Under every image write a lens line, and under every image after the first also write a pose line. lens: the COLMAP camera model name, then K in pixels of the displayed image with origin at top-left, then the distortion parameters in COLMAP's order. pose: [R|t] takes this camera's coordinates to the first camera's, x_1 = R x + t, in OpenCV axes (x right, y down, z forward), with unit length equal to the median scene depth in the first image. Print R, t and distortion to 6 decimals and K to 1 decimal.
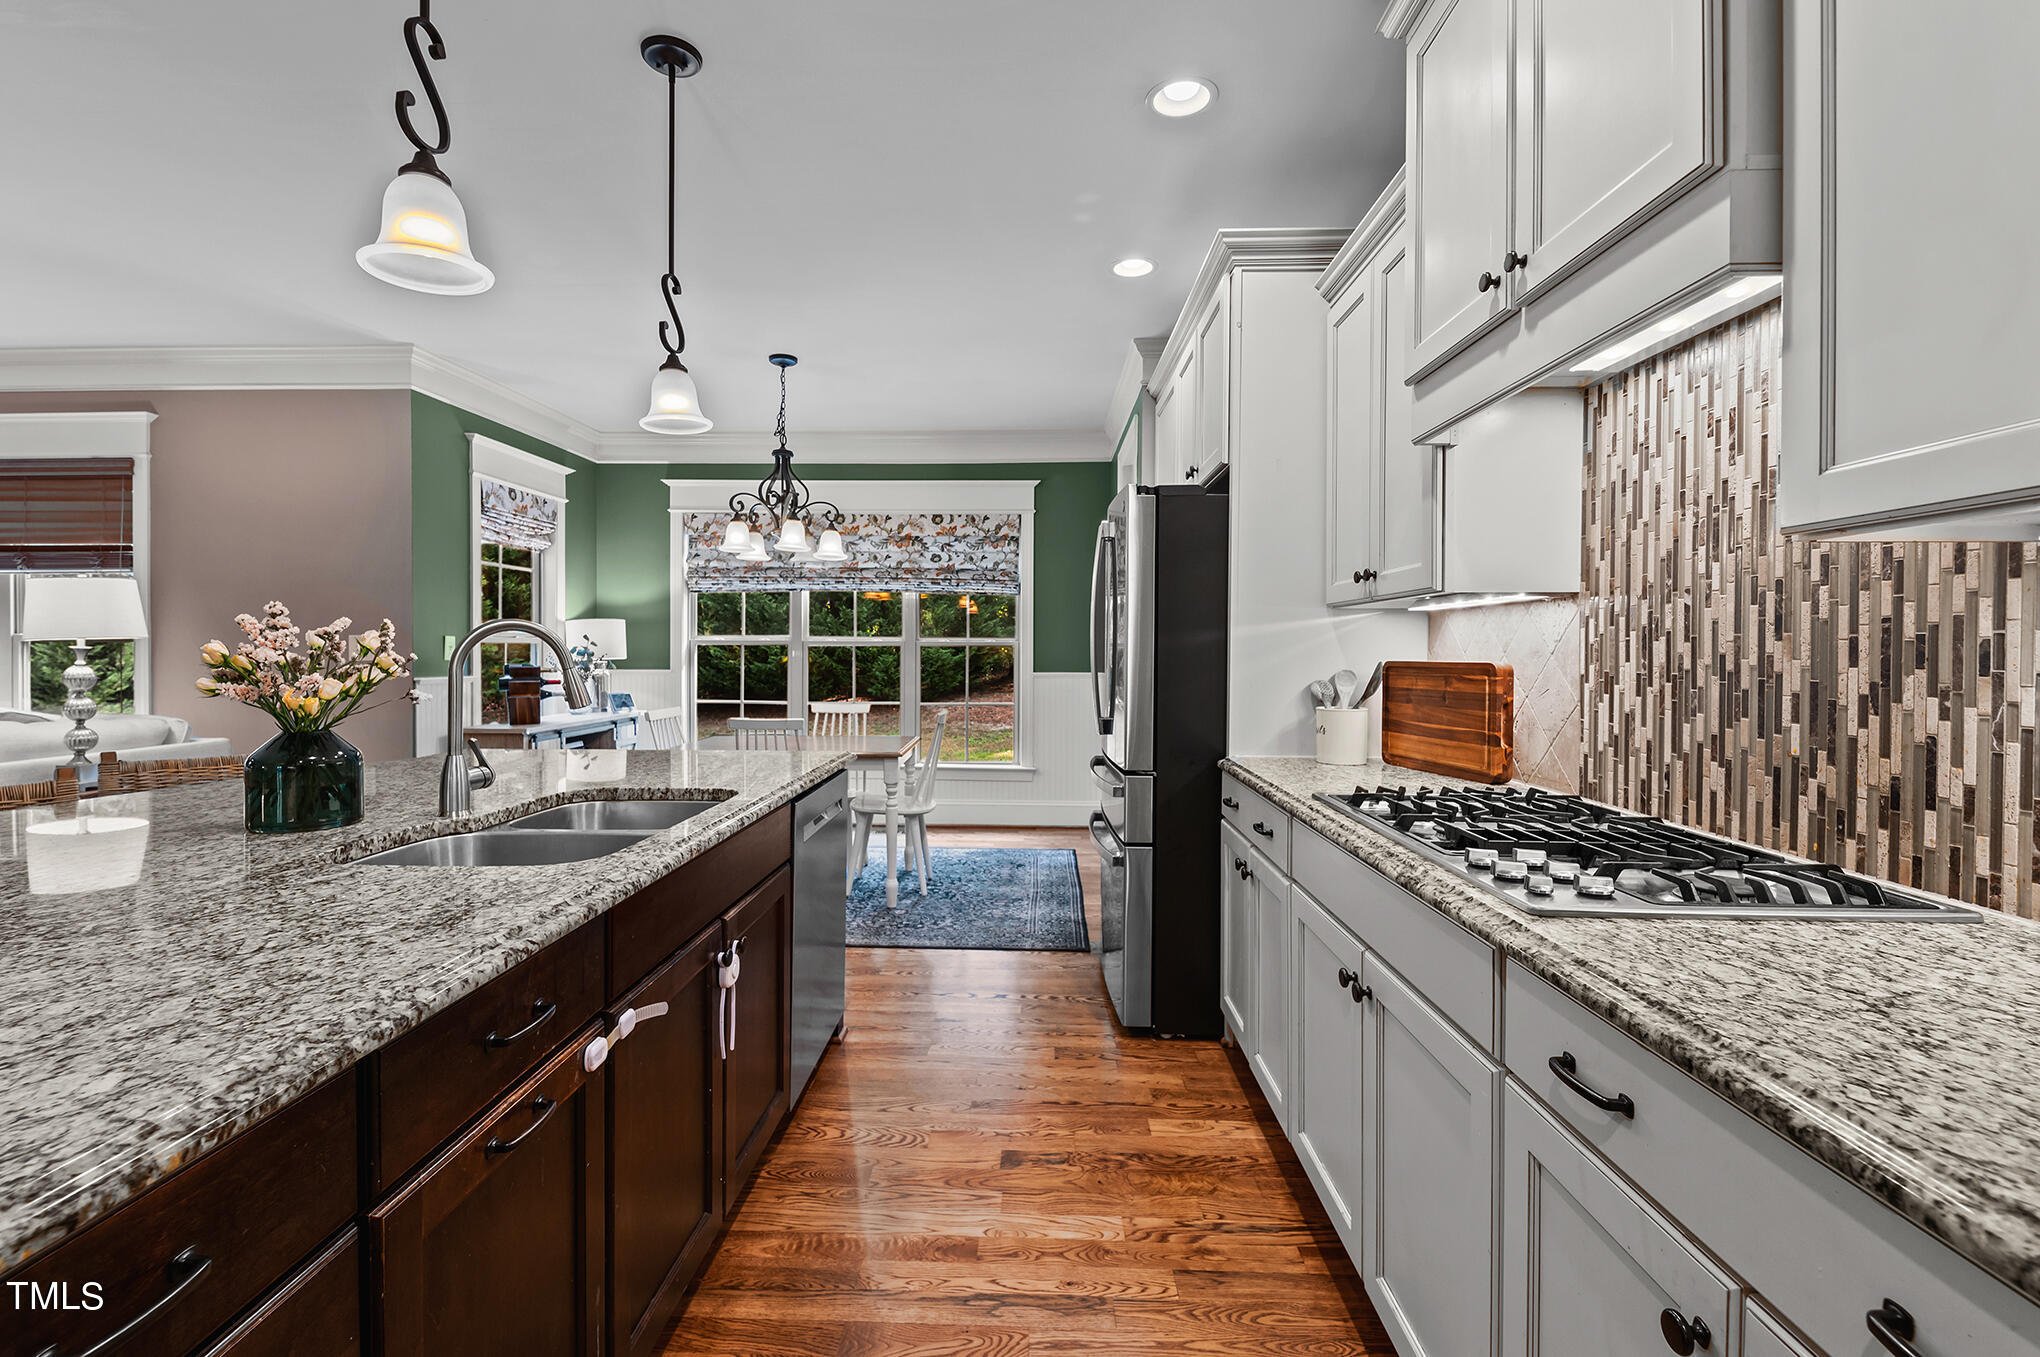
lens RADIAL K [[882.4, 0, 1011.3], [0, 882.4, 658.4], [0, 0, 1]] dist [-0.000908, -0.000460]
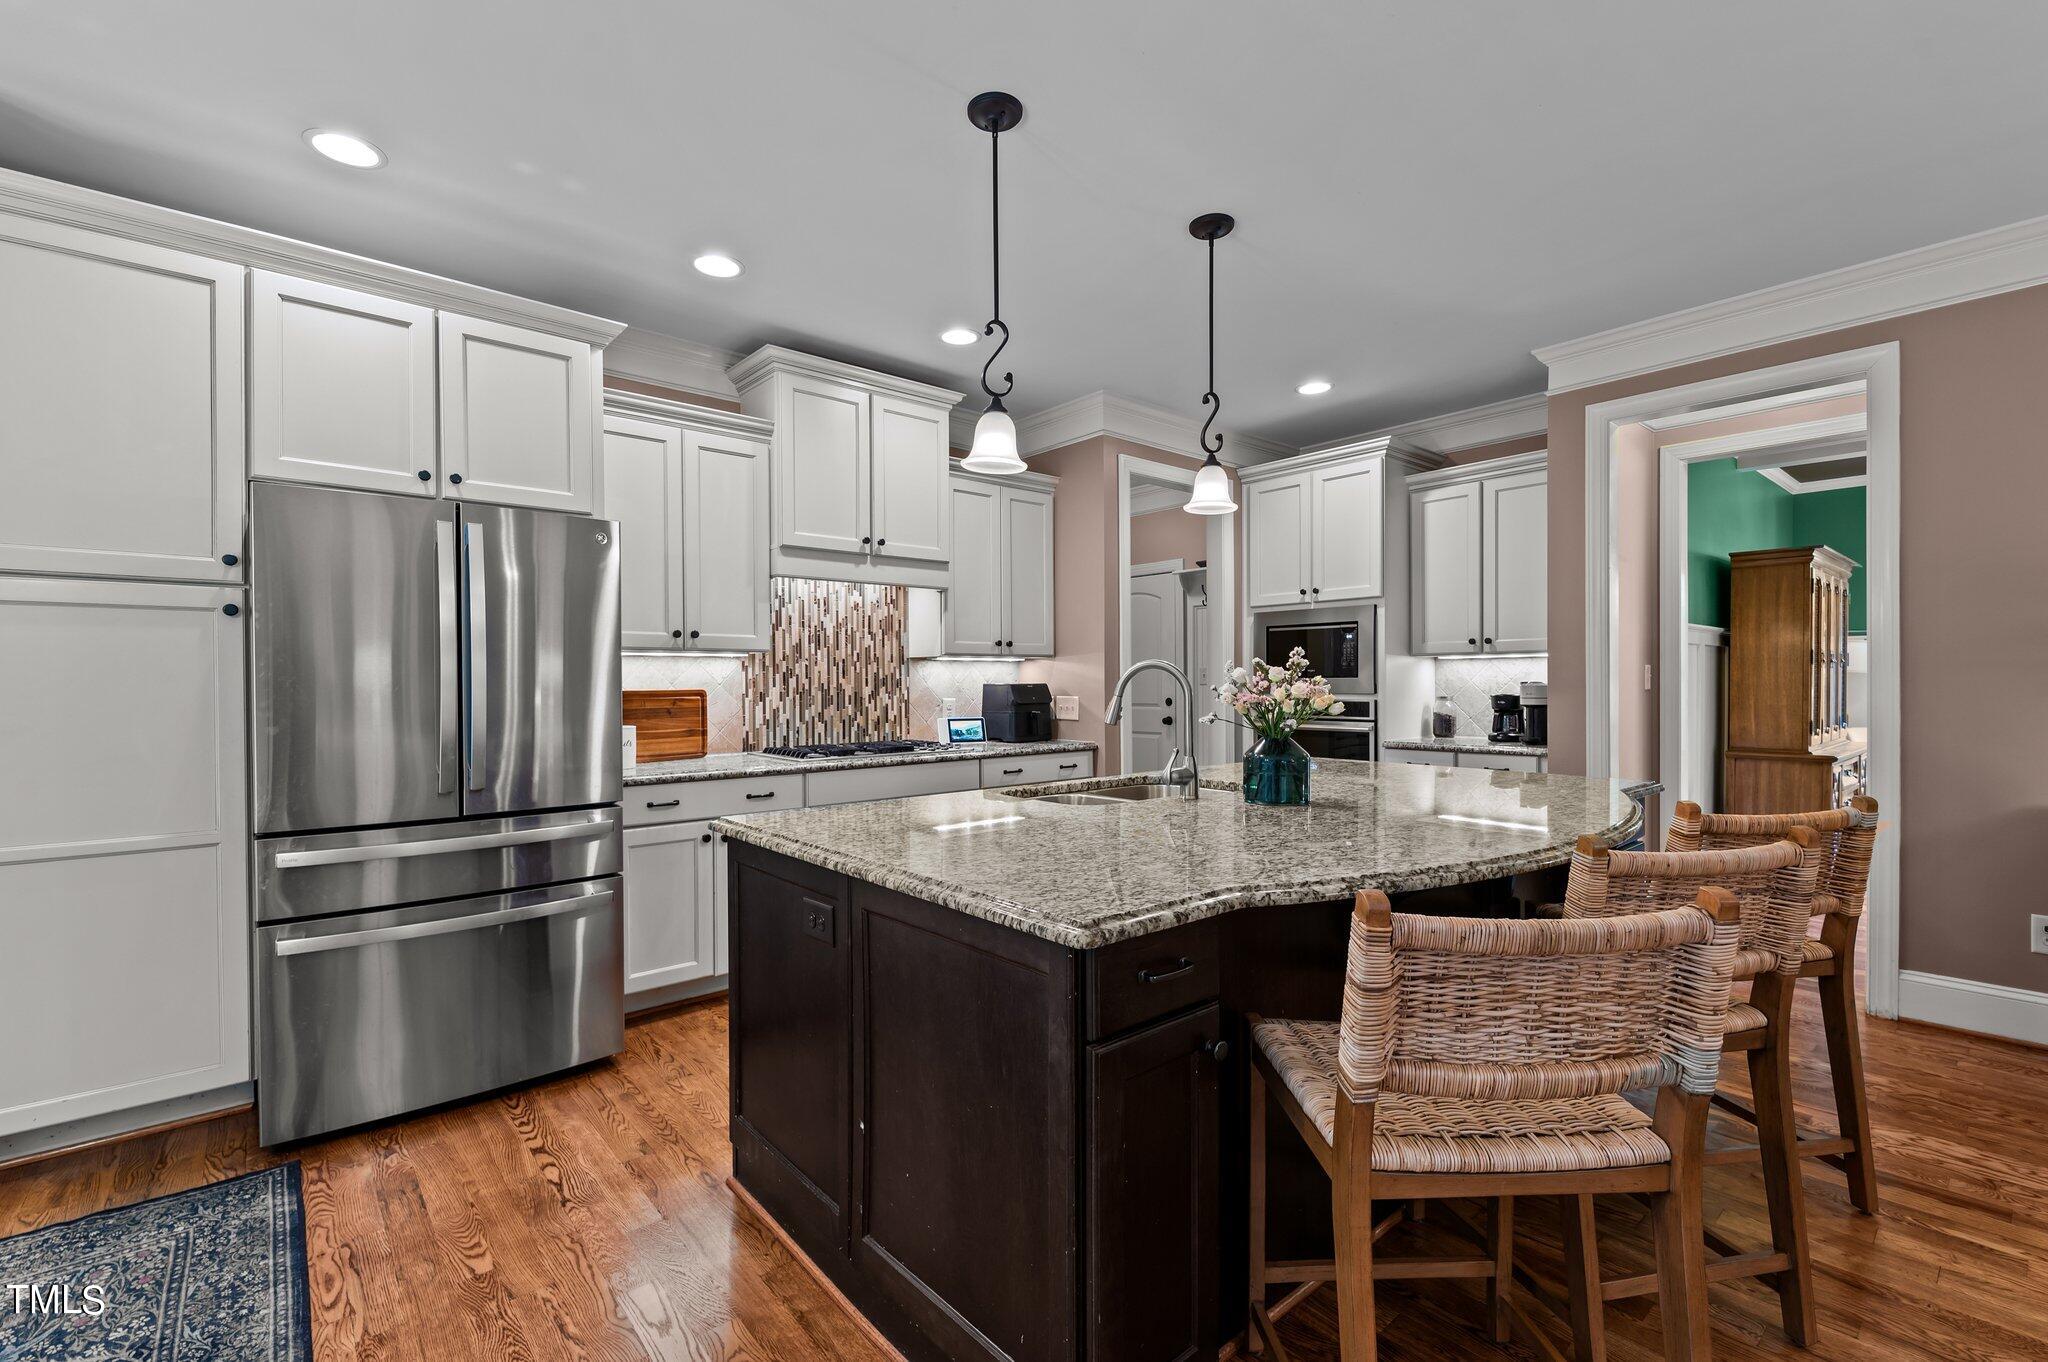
lens RADIAL K [[895.7, 0, 994.8], [0, 895.7, 681.1], [0, 0, 1]] dist [0.003323, -0.000310]
pose [[-0.655965, 0.005380, 0.754772, -1.827800], [0.013181, 0.999904, 0.004328, -0.018247], [-0.754676, 0.012788, -0.655973, 2.630891]]
